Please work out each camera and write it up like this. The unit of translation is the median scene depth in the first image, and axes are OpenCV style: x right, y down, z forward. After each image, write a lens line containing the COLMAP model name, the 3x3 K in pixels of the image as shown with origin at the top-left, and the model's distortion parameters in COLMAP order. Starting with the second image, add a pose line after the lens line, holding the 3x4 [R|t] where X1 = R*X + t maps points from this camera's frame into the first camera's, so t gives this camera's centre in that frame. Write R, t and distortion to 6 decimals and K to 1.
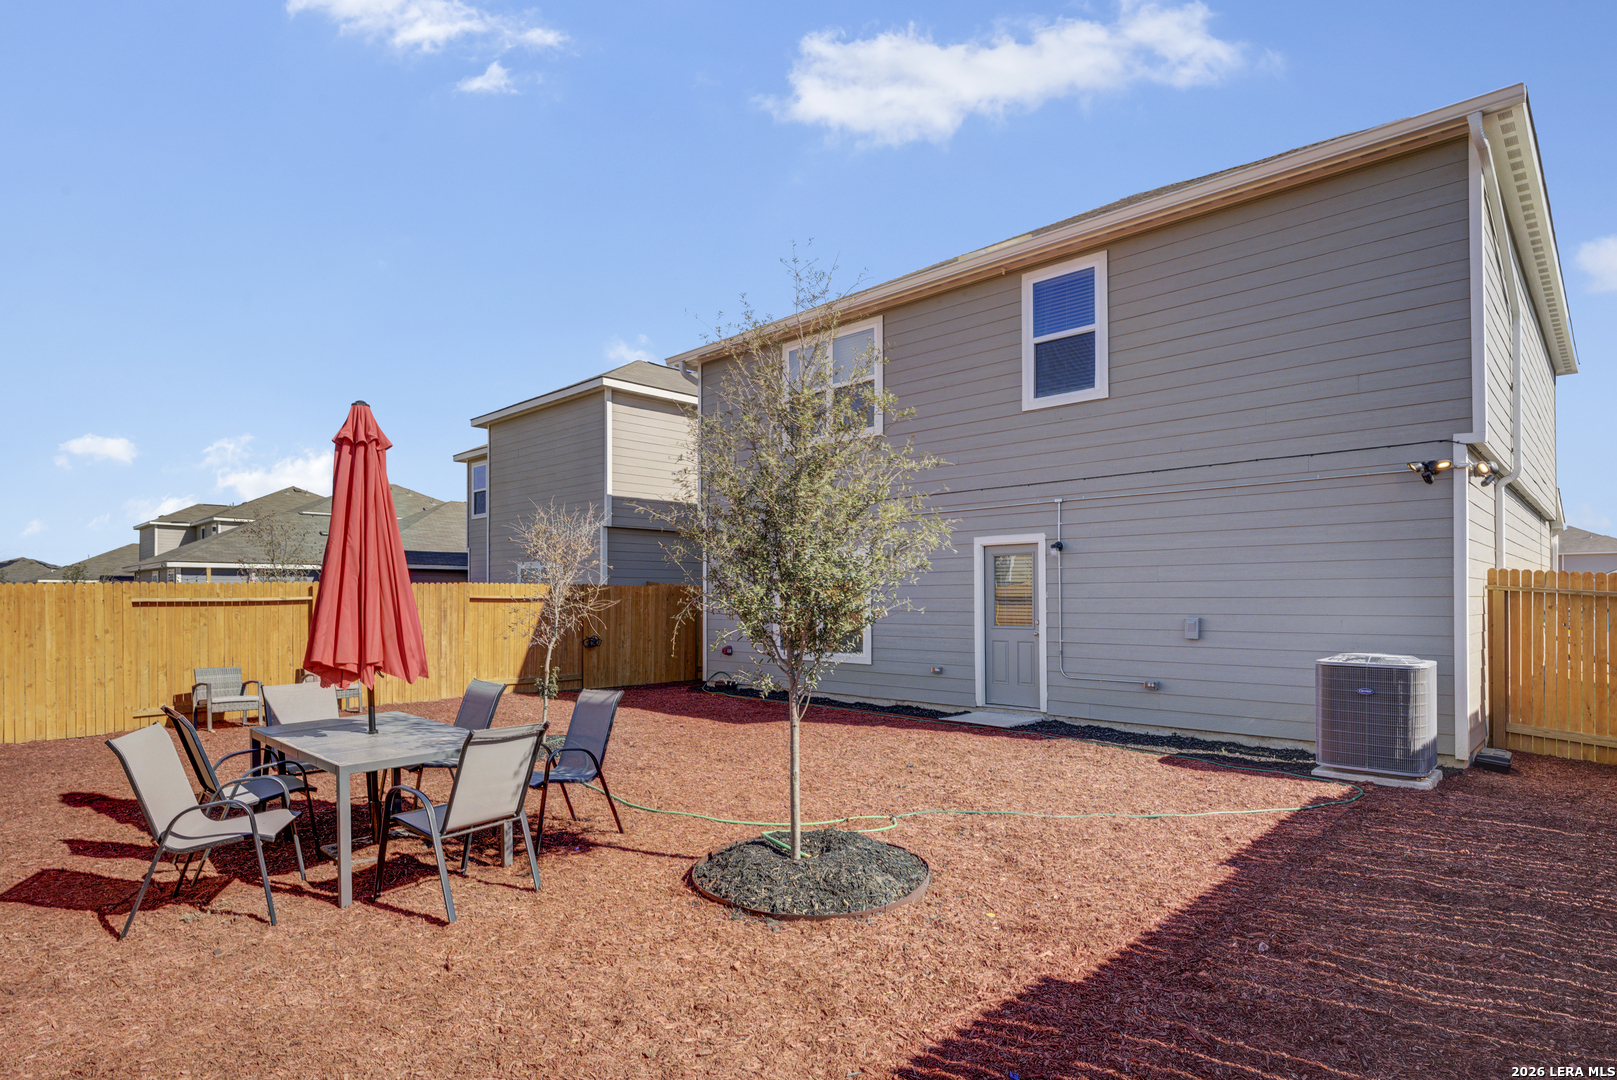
lens RADIAL K [[855.5, 0, 810.3], [0, 855.5, 565.9], [0, 0, 1]] dist [-0.015926, 0.000037]
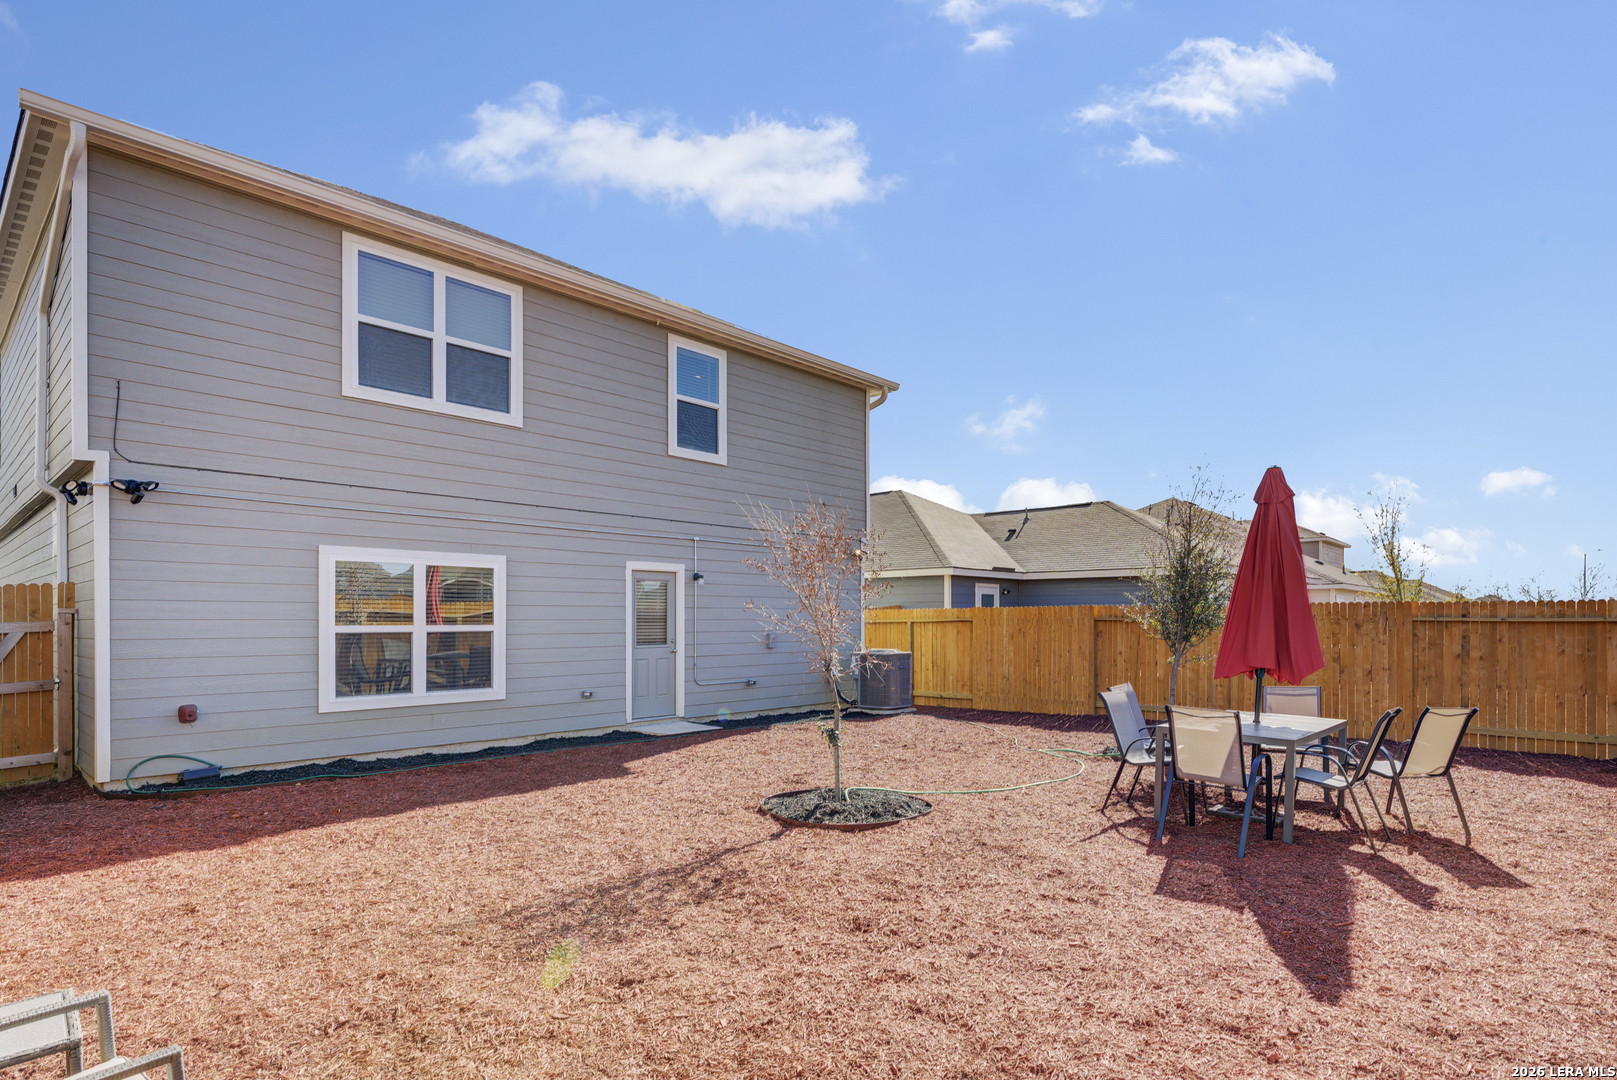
lens RADIAL K [[844.0, 0, 810.0], [0, 844.0, 586.6], [0, 0, 1]] dist [-0.001039, -0.000151]
pose [[-0.016915, 0.038386, 0.999120, -0.786598], [-0.039369, 0.998462, -0.039027, 0.027352], [-0.999082, -0.039995, -0.015378, 0.746662]]
